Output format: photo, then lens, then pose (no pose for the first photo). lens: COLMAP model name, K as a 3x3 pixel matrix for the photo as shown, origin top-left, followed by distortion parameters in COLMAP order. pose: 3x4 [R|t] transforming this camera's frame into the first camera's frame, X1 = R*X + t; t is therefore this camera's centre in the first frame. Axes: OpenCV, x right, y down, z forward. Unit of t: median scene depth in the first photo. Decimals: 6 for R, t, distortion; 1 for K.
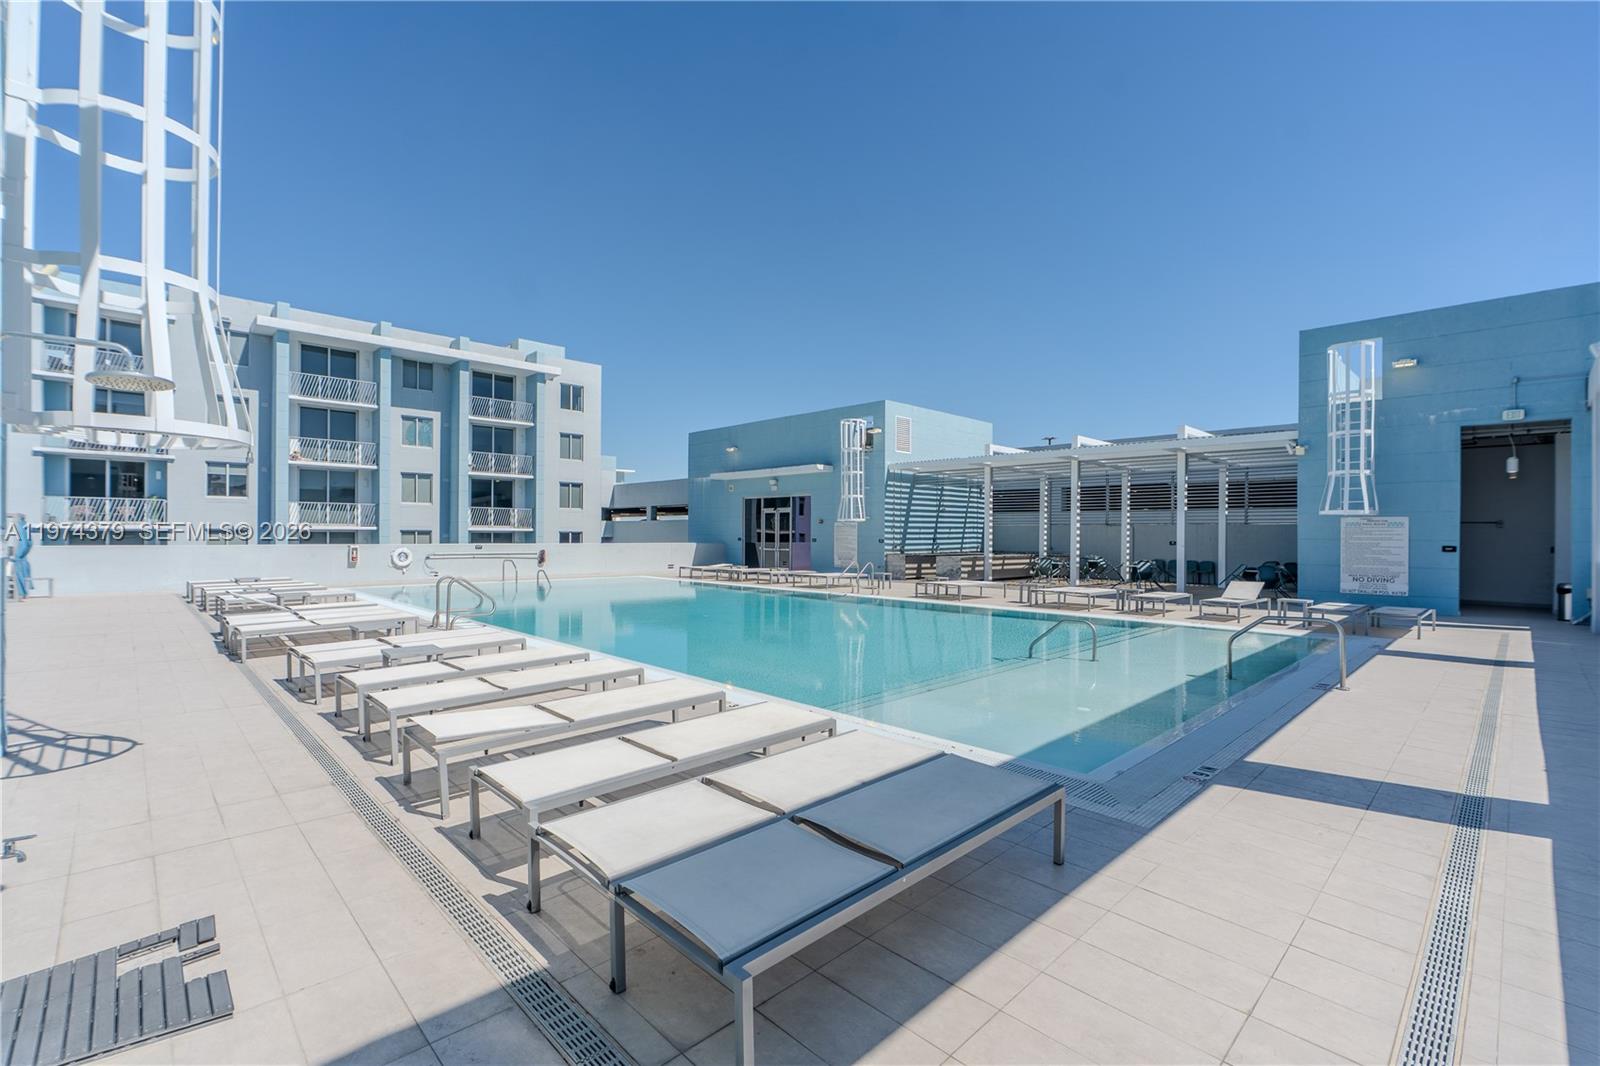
lens RADIAL K [[711.4, 0, 790.8], [0, 711.4, 529.9], [0, 0, 1]] dist [0.002357, 0.000224]
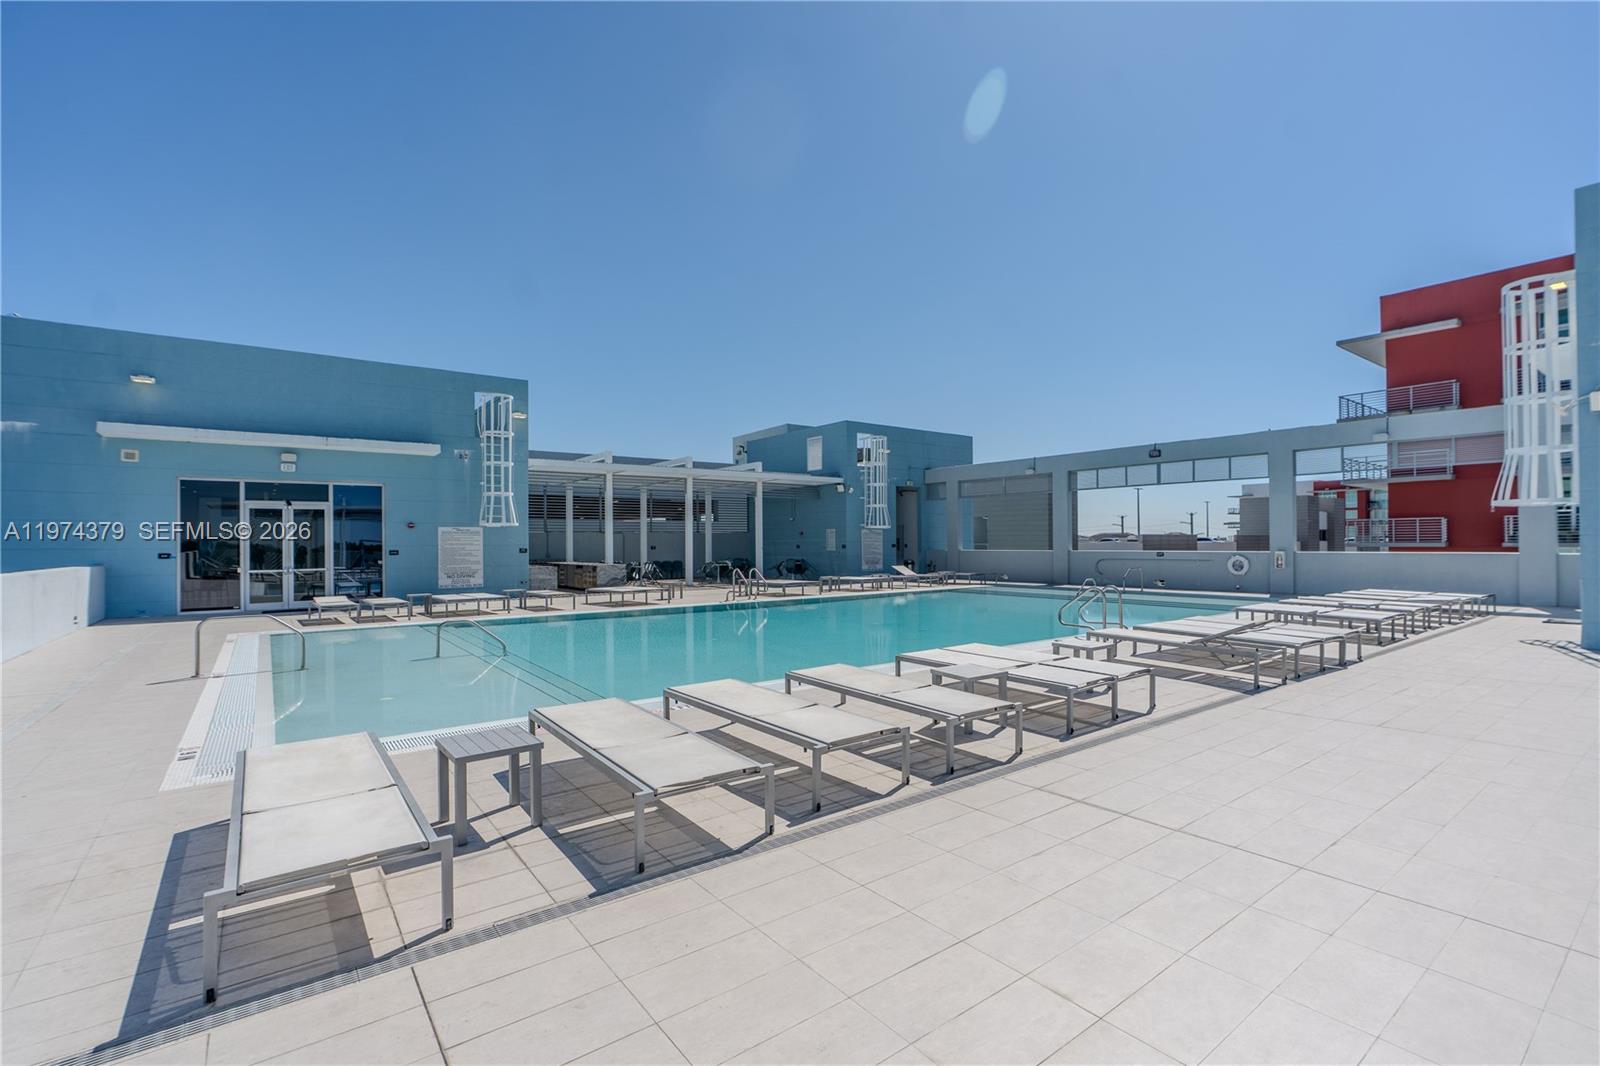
lens RADIAL K [[711.4, 0, 786.7], [0, 711.4, 534.0], [0, 0, 1]] dist [0.002357, 0.000224]
pose [[0.131574, 0.002067, 0.991304, -0.592280], [0.000933, 0.999997, -0.002209, -0.001729], [-0.991306, 0.001216, 0.131572, 0.548383]]
